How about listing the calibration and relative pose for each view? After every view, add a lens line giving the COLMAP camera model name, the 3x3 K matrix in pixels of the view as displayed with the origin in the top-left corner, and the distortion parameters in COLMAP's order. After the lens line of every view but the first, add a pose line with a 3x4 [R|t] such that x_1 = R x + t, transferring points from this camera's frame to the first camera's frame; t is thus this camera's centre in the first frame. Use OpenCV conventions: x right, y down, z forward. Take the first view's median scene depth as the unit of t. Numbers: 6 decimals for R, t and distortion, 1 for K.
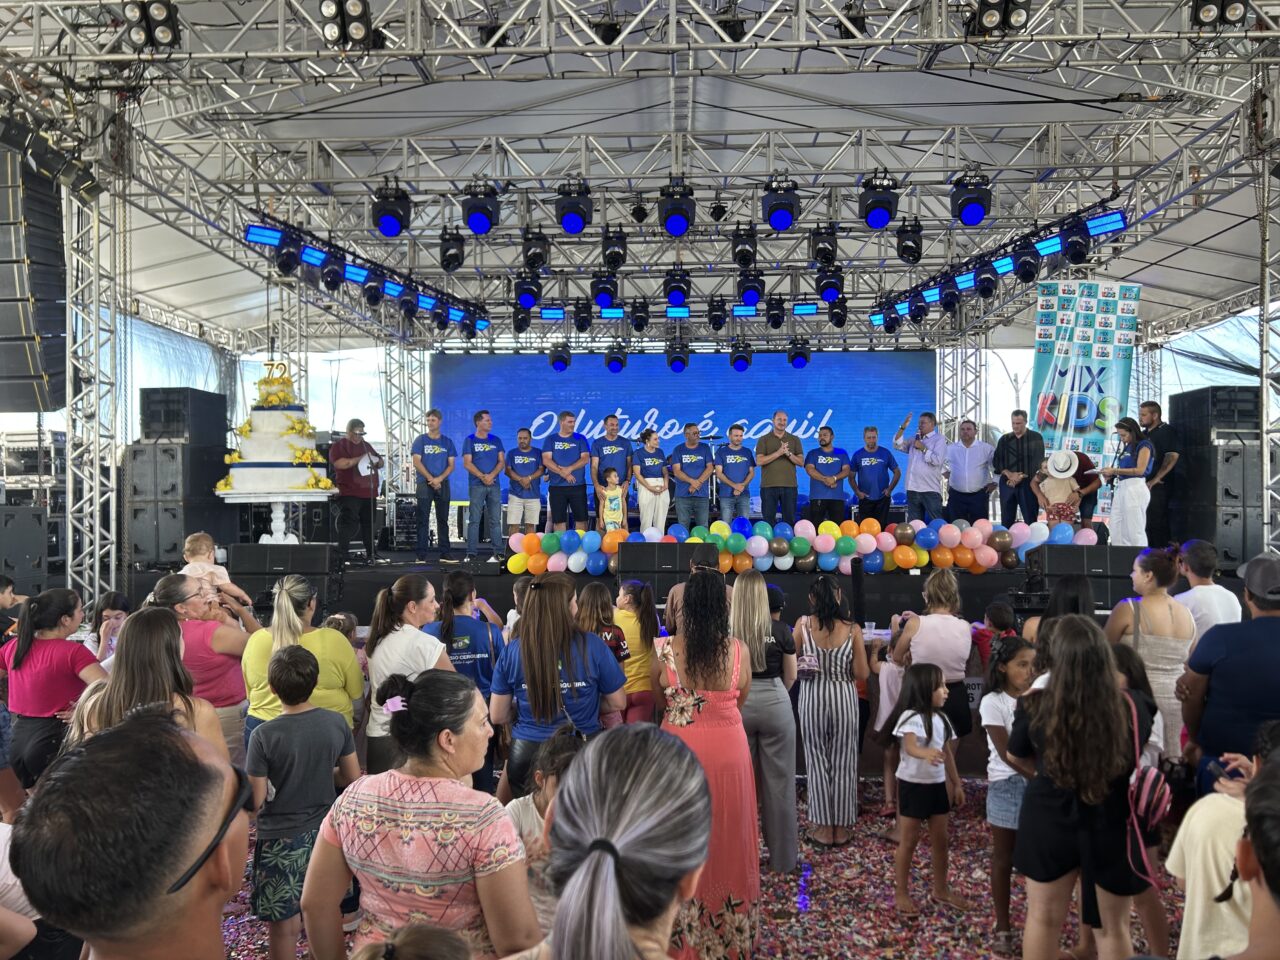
lens RADIAL K [[986.3, 0, 647.4], [0, 986.3, 509.9], [0, 0, 1]] dist [-0.003629, -0.012749]
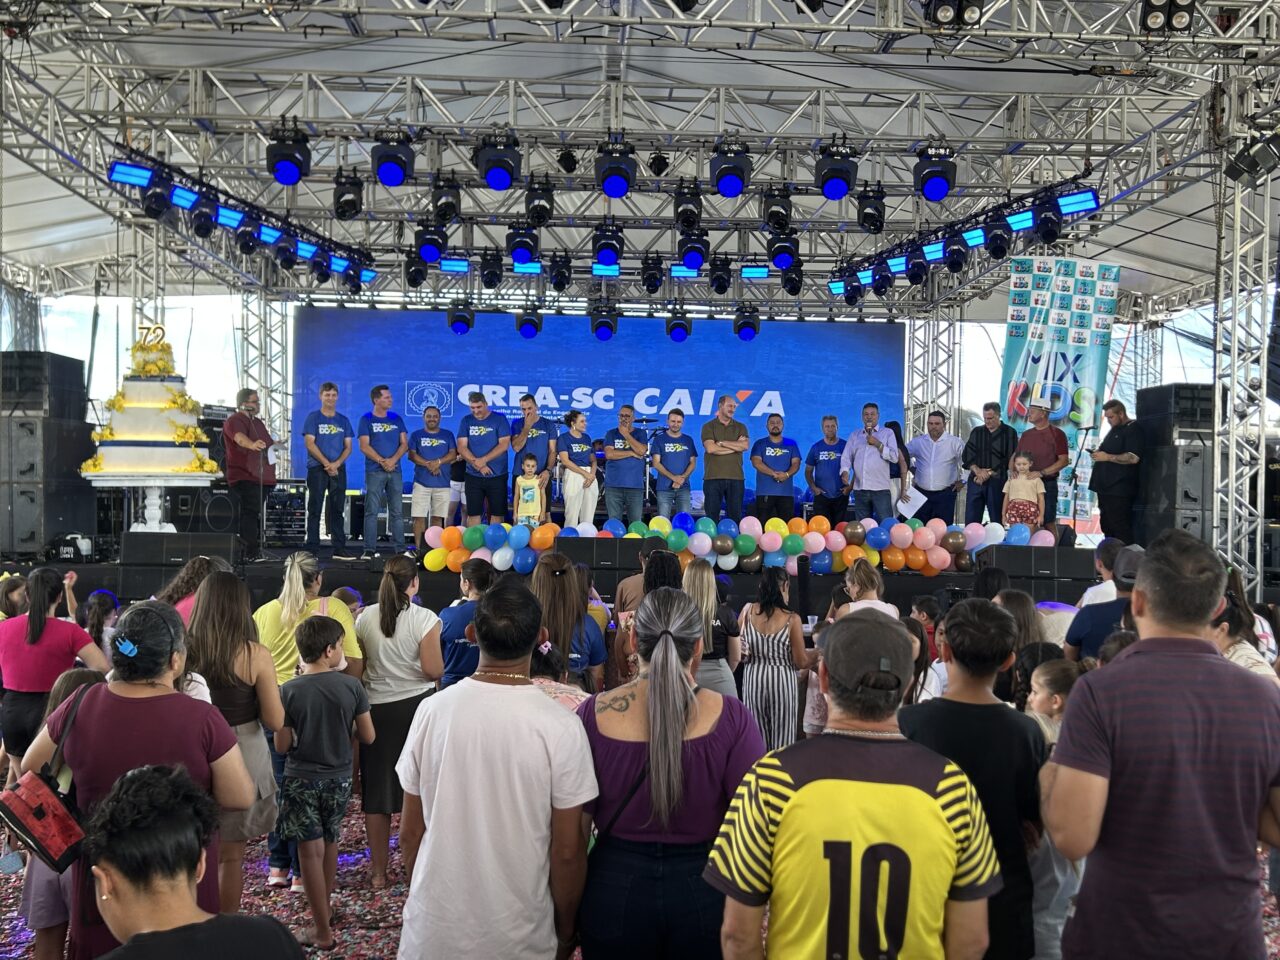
lens RADIAL K [[1322.1, 0, 684.0], [0, 1322.1, 529.9], [0, 0, 1]] dist [-0.008783, 0.000000]
pose [[0.993889, 0.015074, 0.109352, -0.030834], [-0.016946, 0.999725, 0.016215, 0.003092], [-0.109078, -0.017969, 0.993871, -0.184102]]
